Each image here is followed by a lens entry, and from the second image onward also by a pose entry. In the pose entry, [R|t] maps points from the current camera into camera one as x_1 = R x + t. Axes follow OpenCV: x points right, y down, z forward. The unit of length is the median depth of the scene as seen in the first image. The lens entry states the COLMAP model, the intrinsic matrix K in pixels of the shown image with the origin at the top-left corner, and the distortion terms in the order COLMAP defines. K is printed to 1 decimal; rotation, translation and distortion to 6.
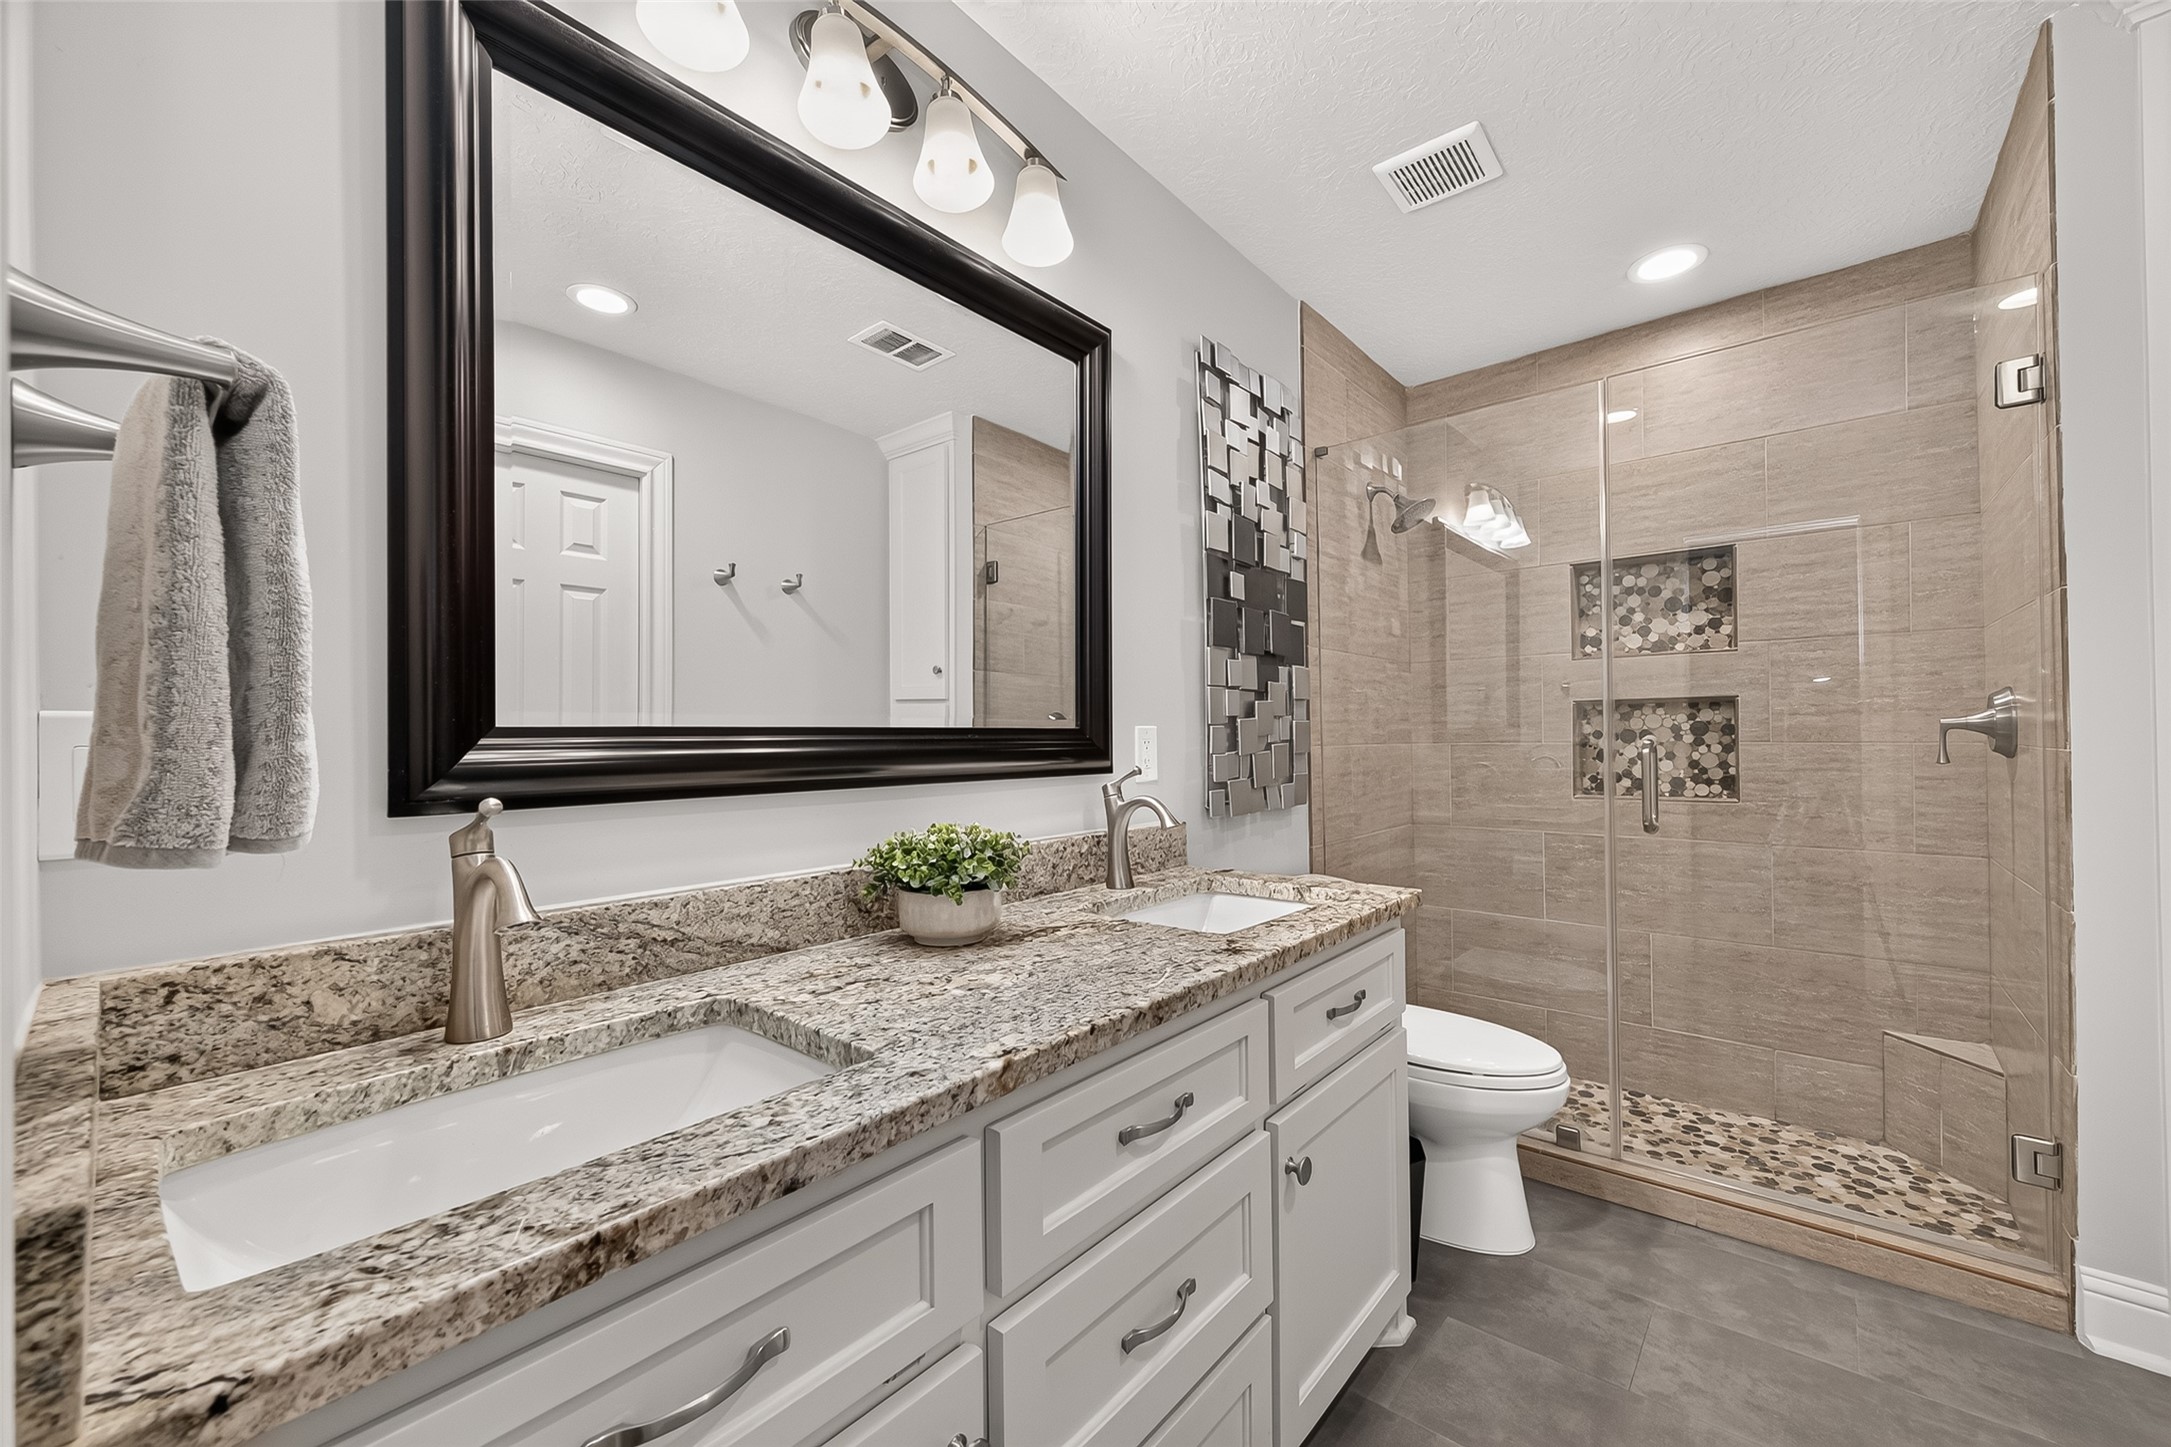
lens RADIAL K [[844.4, 0, 1090.4], [0, 844.4, 733.5], [0, 0, 1]] dist [0.006990, -0.002198]
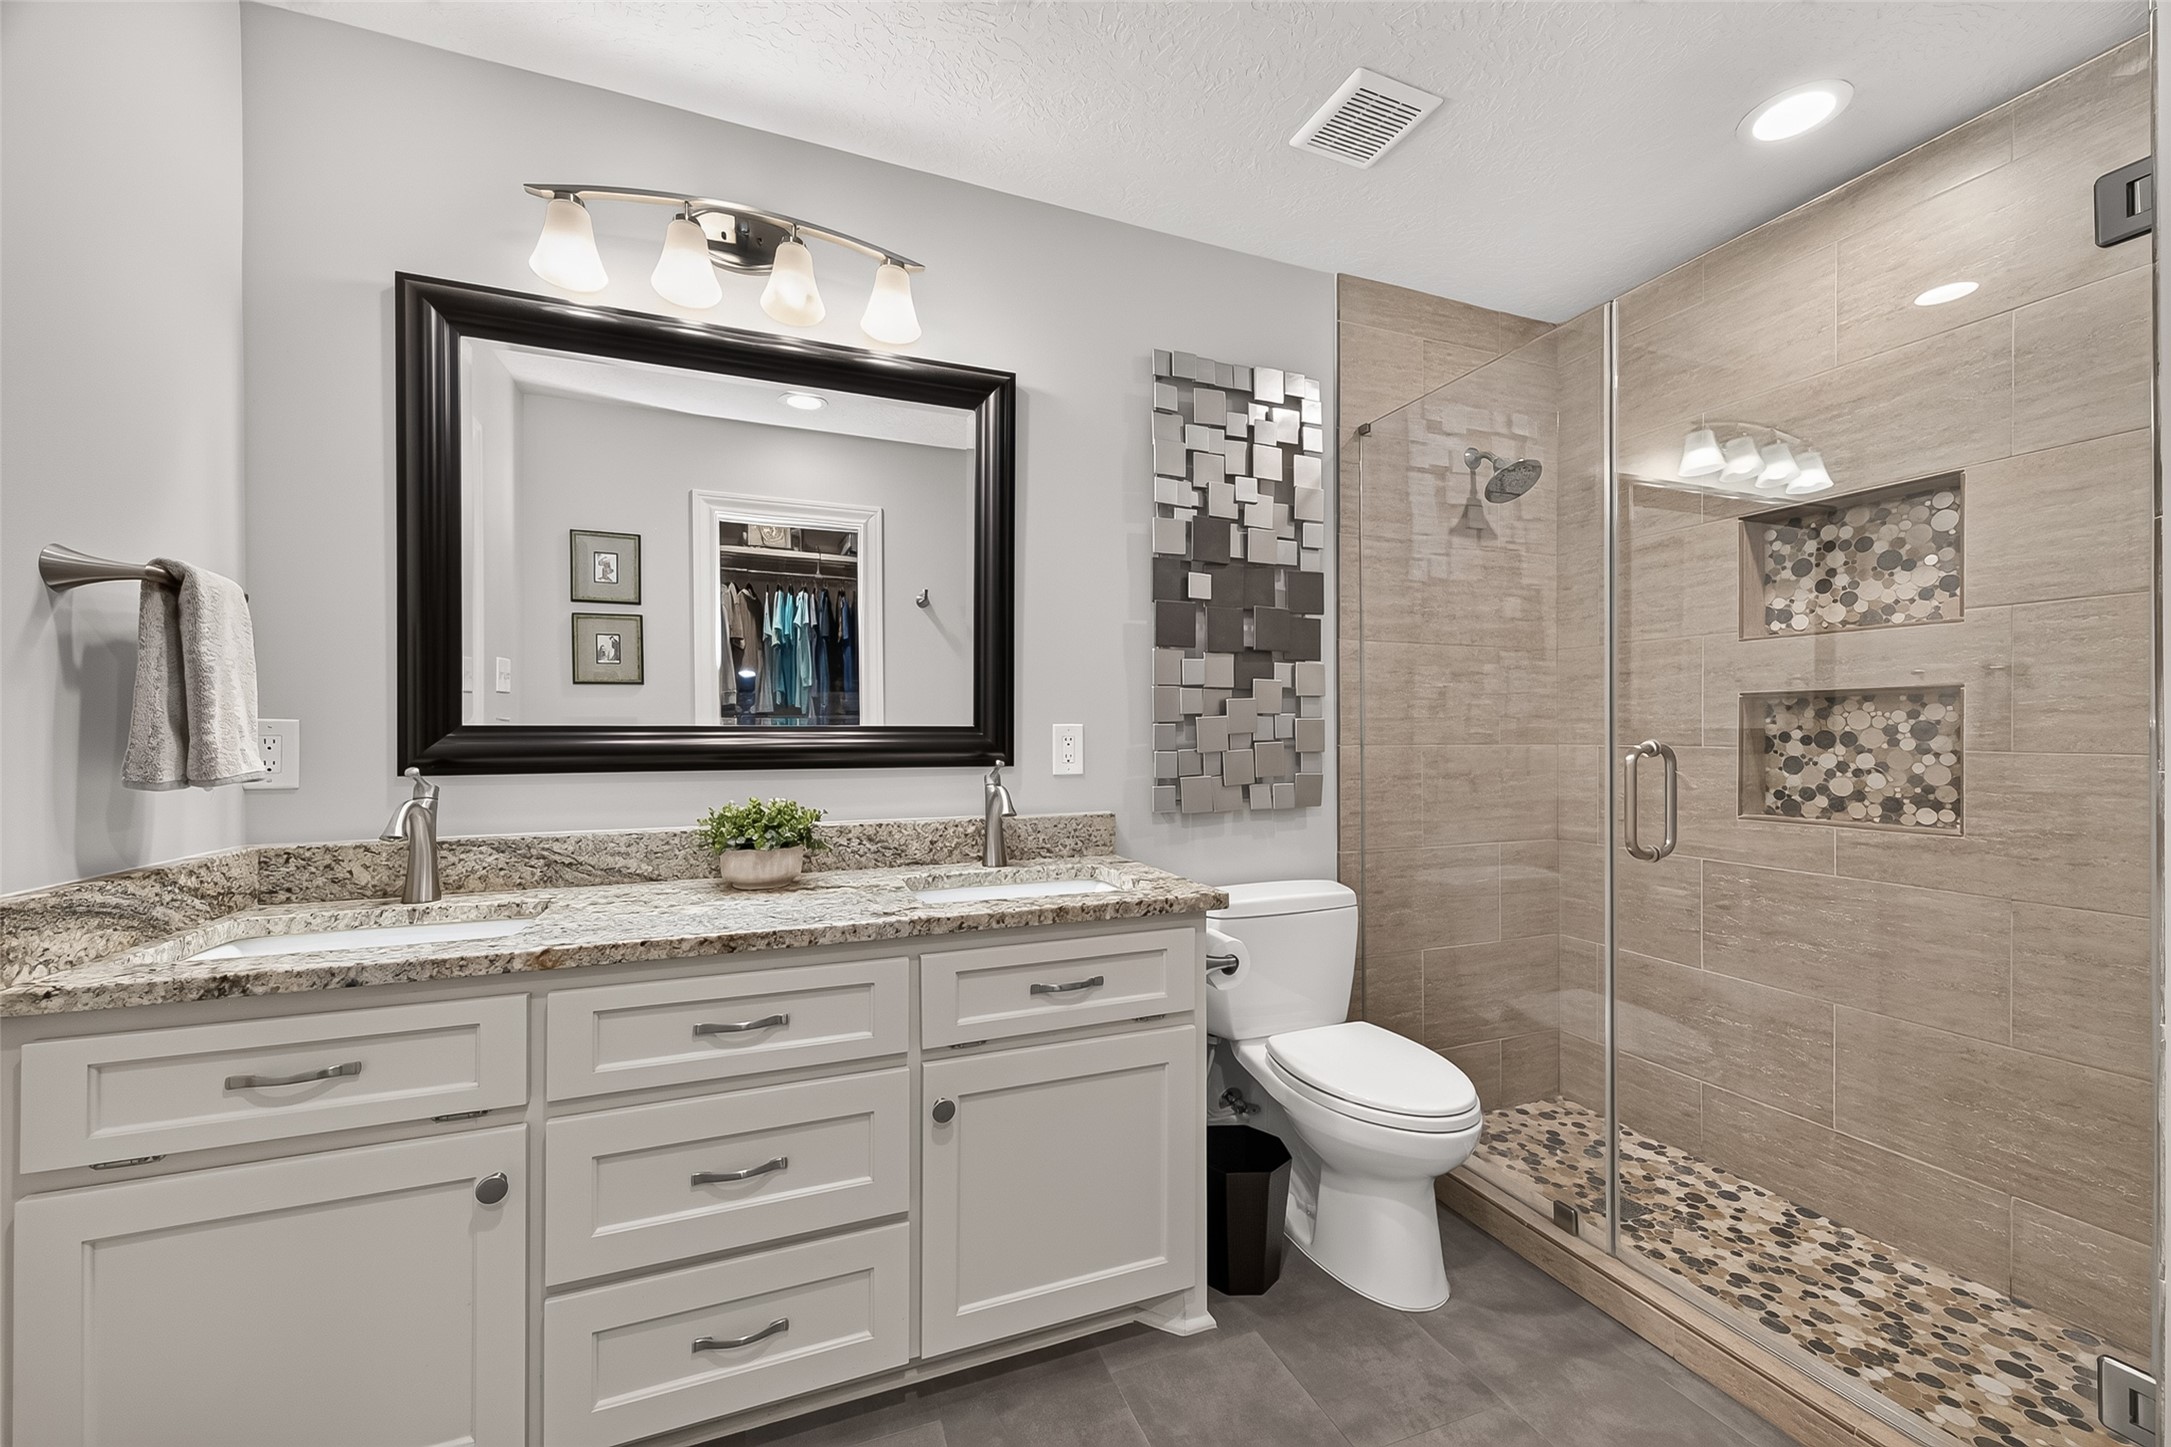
lens RADIAL K [[844.4, 0, 1092.5], [0, 844.4, 732.6], [0, 0, 1]] dist [0.006990, -0.002198]
pose [[0.882075, 0.010825, -0.470985, 0.573287], [-0.006420, 0.999919, 0.010958, -0.009913], [0.471066, -0.006642, 0.882073, 0.044547]]
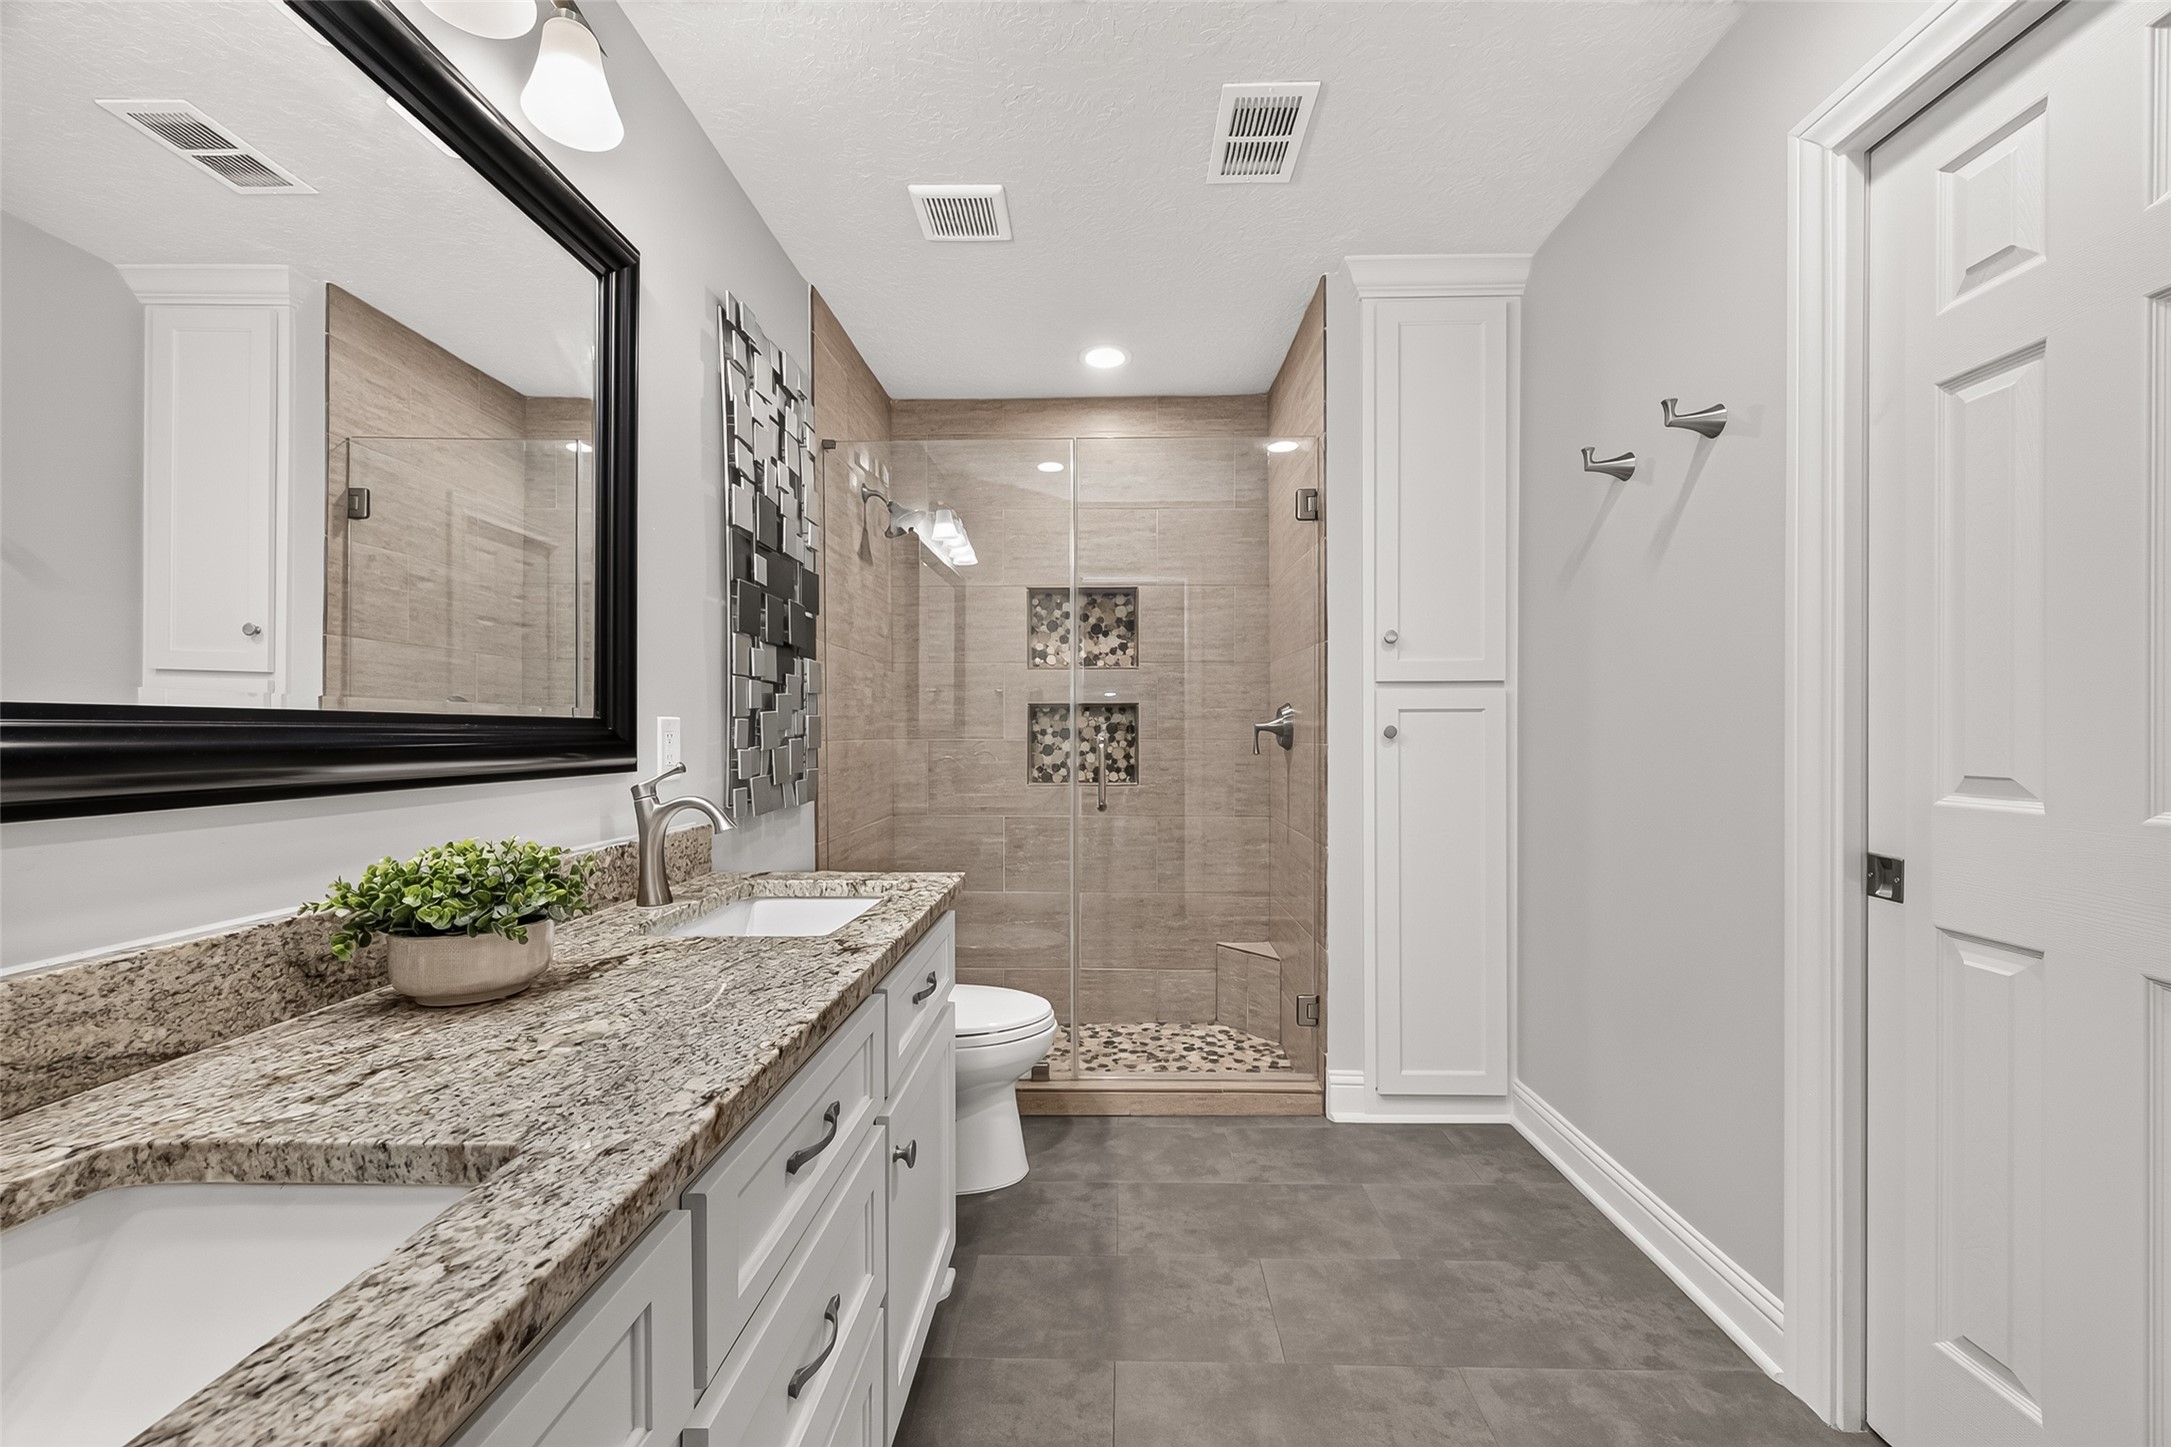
lens RADIAL K [[844.4, 0, 1090.2], [0, 844.4, 733.5], [0, 0, 1]] dist [0.006990, -0.002198]
pose [[0.780619, 0.008887, 0.624944, -0.132098], [-0.011551, 0.999933, 0.000209, 0.002633], [-0.624900, -0.007382, 0.780670, 0.039376]]
